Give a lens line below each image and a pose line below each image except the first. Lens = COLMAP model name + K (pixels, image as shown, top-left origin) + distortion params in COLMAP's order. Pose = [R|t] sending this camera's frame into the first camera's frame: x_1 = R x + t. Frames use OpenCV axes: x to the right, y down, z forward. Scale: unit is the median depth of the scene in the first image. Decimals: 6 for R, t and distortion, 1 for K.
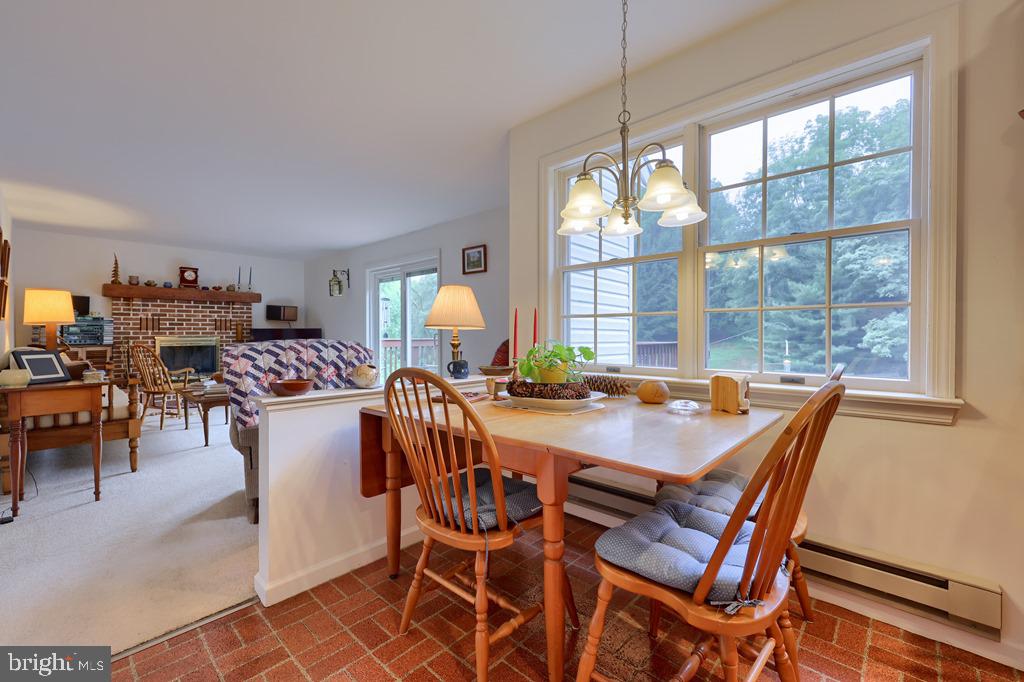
lens RADIAL K [[429.0, 0, 512.0], [0, 429.0, 341.0], [0, 0, 1]] dist [0.000262, -0.000029]
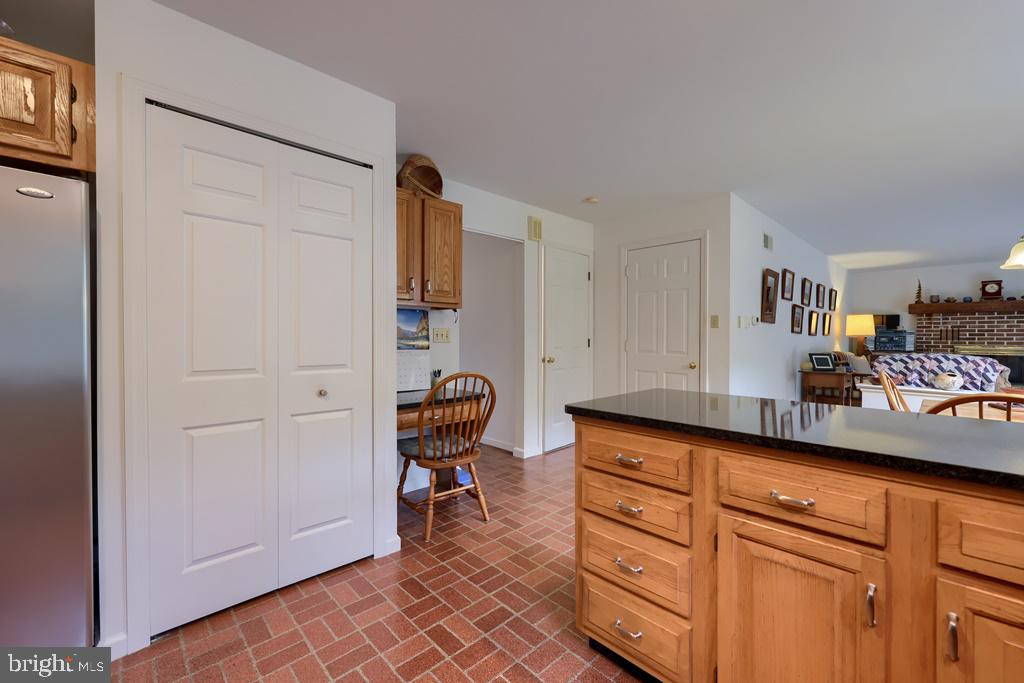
lens RADIAL K [[415.0, 0, 512.0], [0, 415.0, 341.5], [0, 0, 1]] dist [0.001034, -0.000018]
pose [[-0.086036, 0.014185, -0.996191, 0.382773], [-0.022894, 0.999606, 0.016210, -0.012783], [0.996029, 0.024201, -0.085677, -0.082105]]
